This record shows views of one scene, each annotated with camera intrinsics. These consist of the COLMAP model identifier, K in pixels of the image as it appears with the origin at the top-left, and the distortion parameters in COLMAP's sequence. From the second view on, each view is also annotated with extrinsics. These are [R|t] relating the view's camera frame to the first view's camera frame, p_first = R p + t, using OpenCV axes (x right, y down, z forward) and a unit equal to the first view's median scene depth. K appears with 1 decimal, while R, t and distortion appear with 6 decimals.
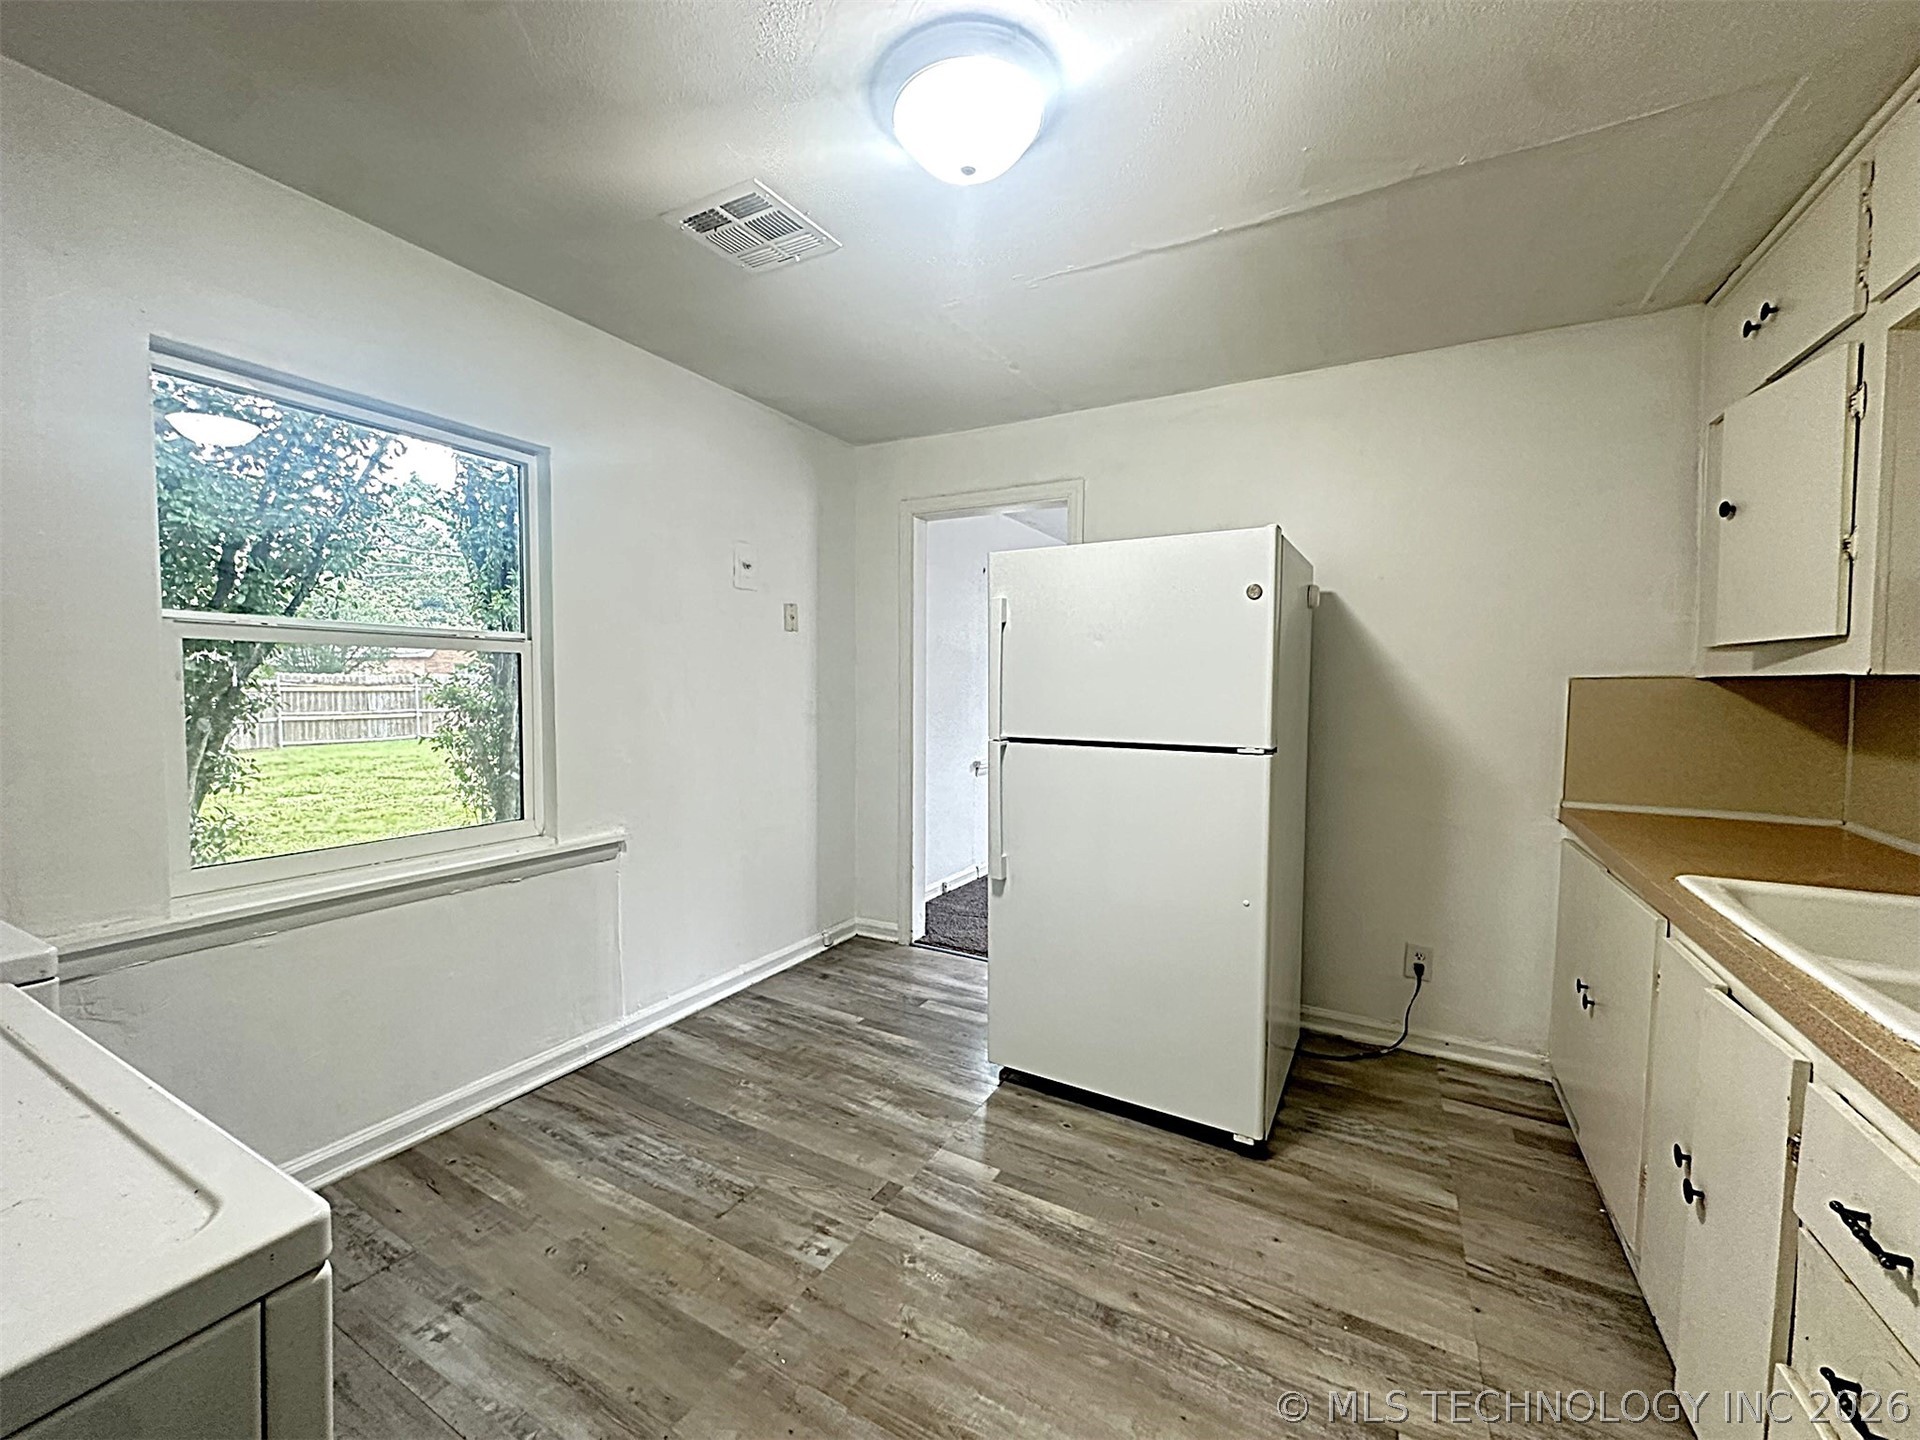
lens RADIAL K [[766.2, 0, 959.4], [0, 766.2, 715.3], [0, 0, 1]] dist [-0.005252, 0.001496]
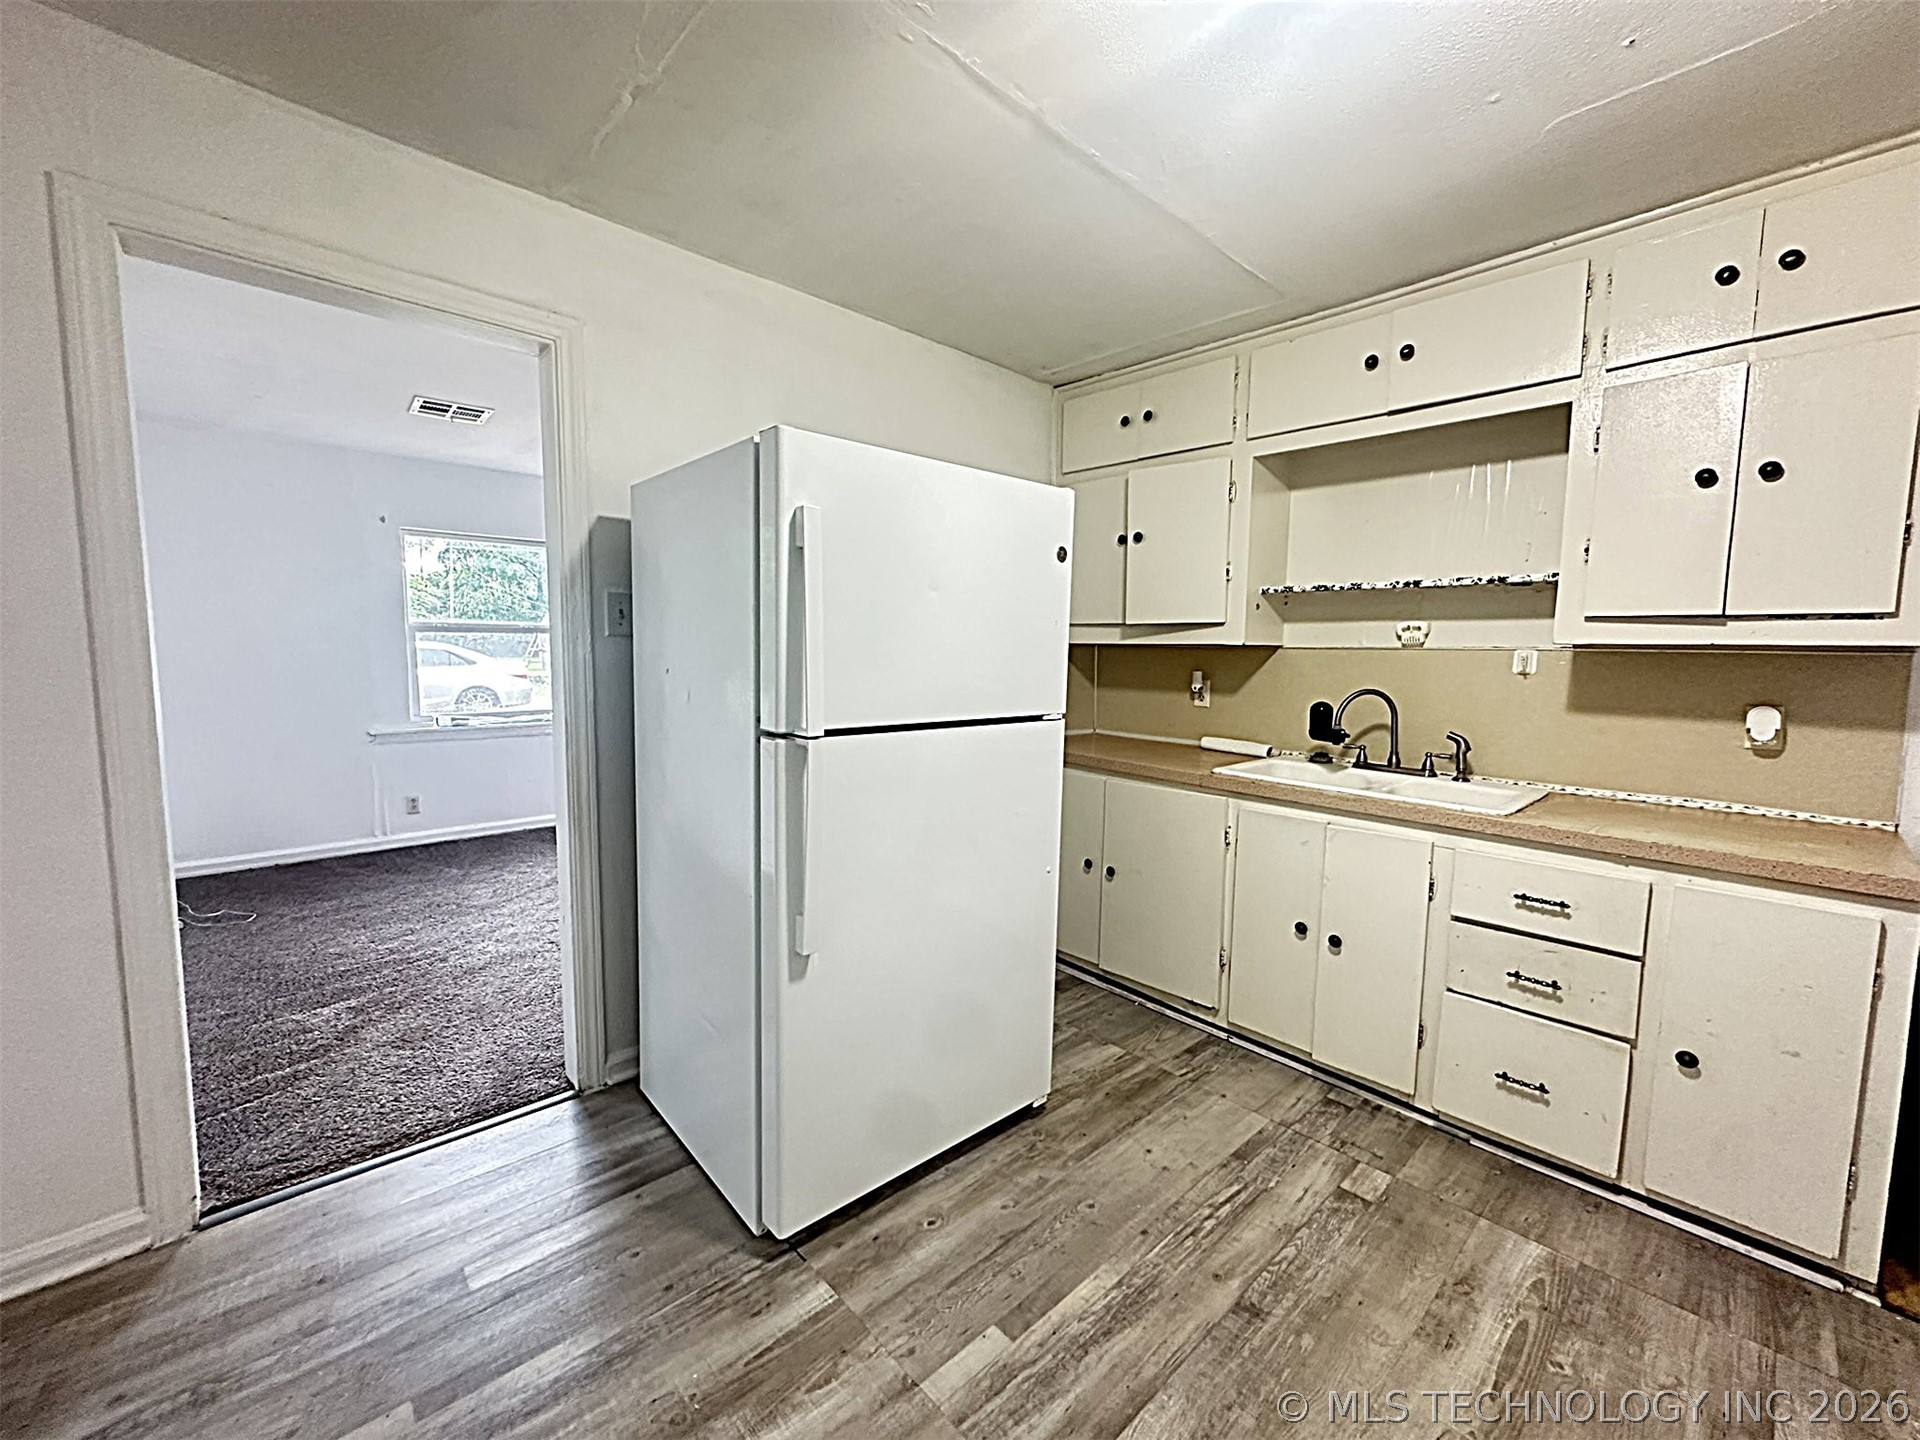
lens RADIAL K [[766.2, 0, 958.5], [0, 766.2, 720.3], [0, 0, 1]] dist [-0.005252, 0.001496]
pose [[0.310631, -0.089729, 0.946286, -0.676285], [0.032234, 0.995956, 0.083857, -0.040723], [-0.949984, 0.004454, 0.312267, 0.923883]]
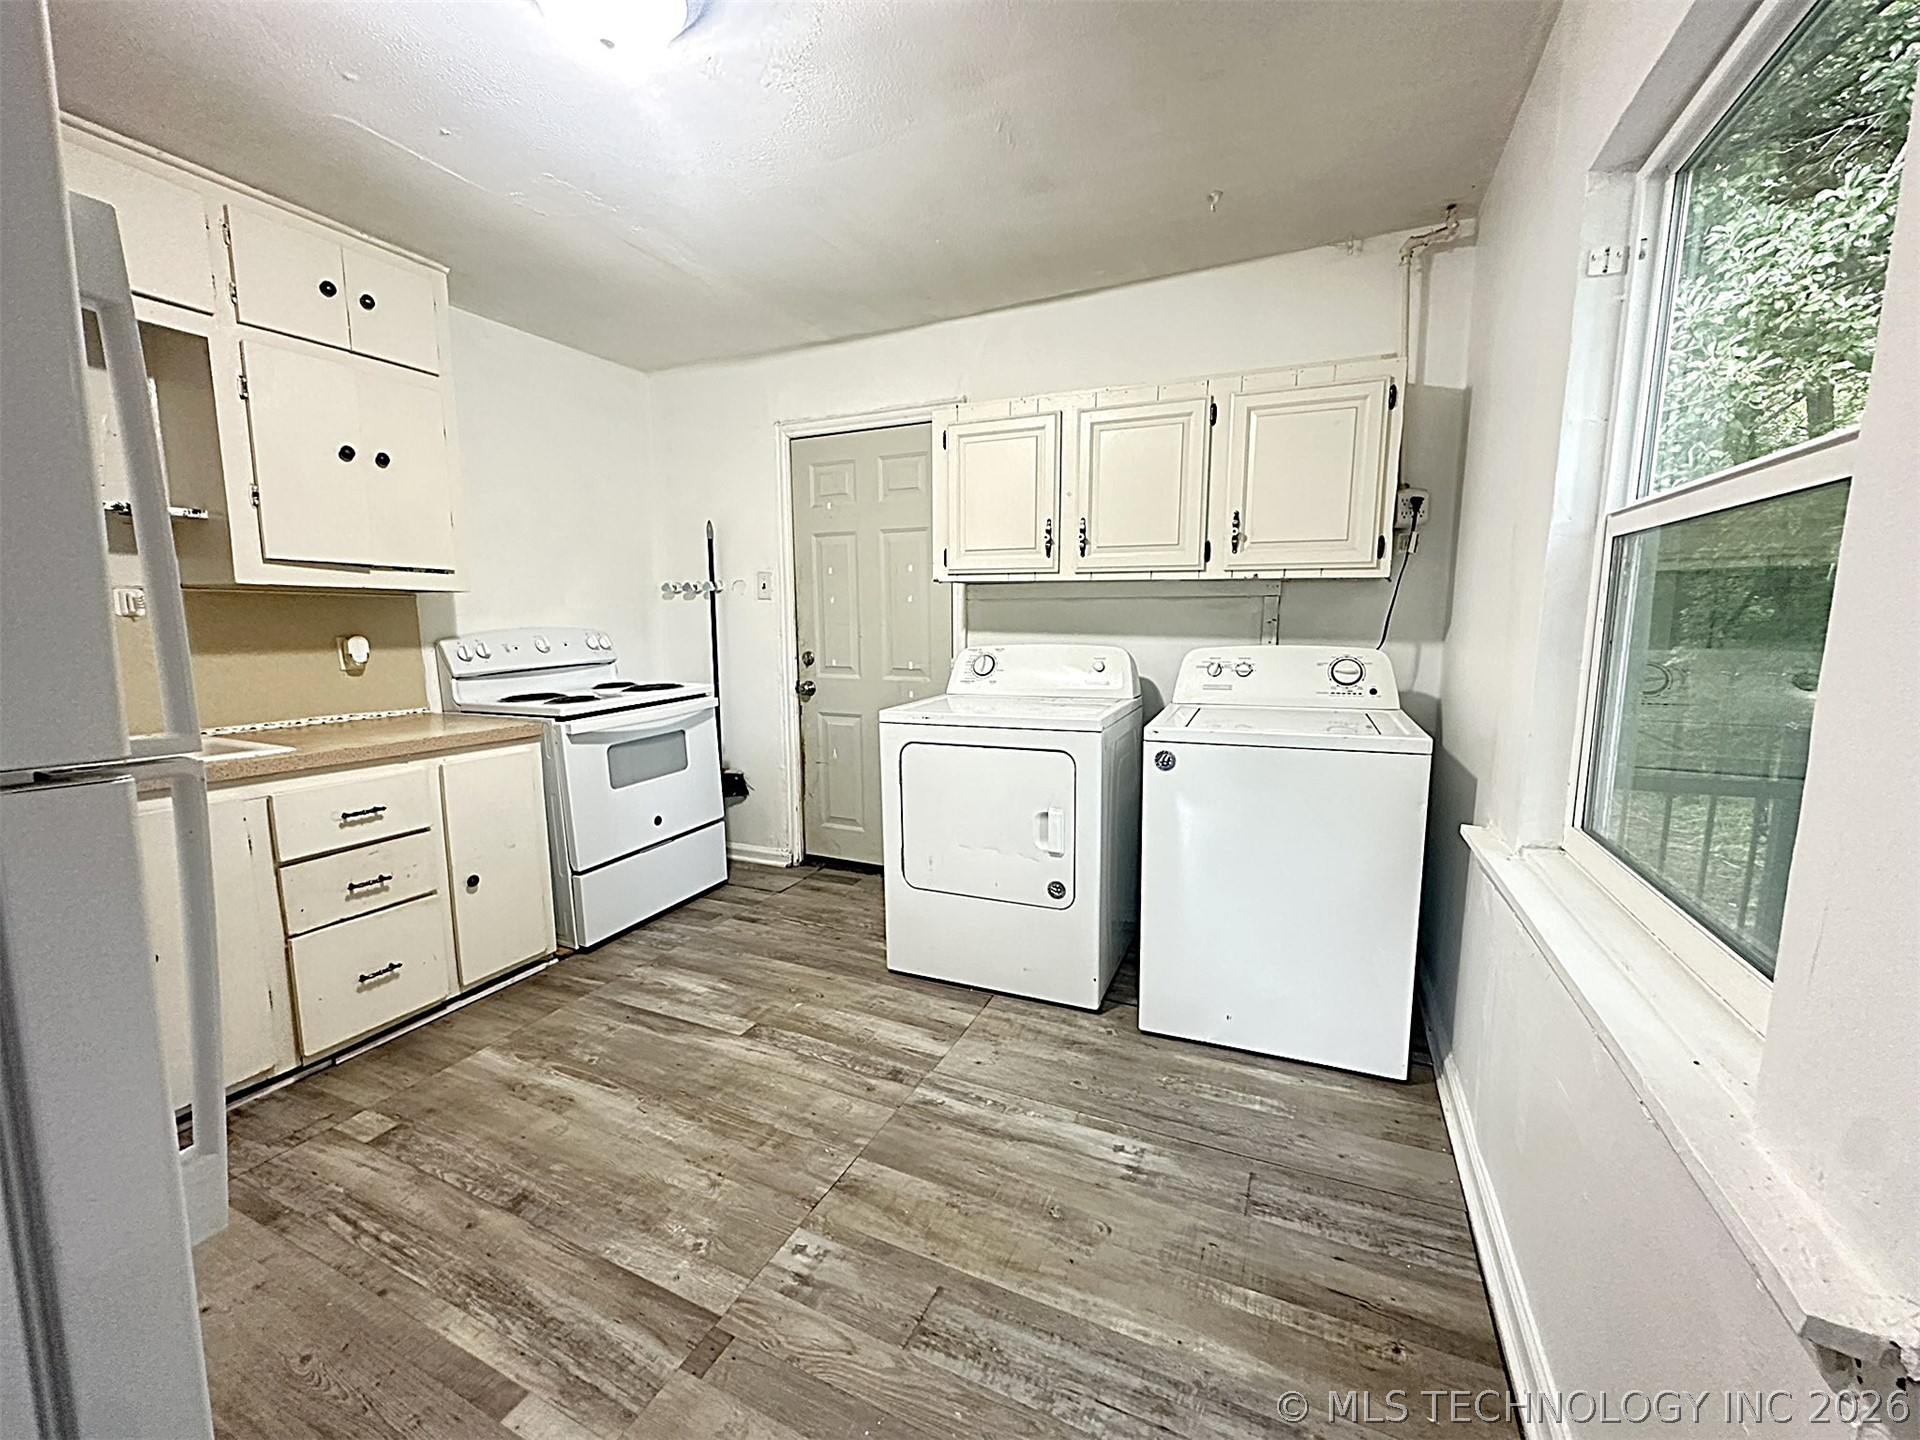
lens RADIAL K [[766.2, 0, 962.6], [0, 766.2, 719.9], [0, 0, 1]] dist [-0.005252, 0.001496]
pose [[-0.997073, 0.000922, -0.076456, -0.292074], [-0.012703, 0.984034, 0.177529, -0.046309], [0.075398, 0.177981, -0.981141, 1.726764]]
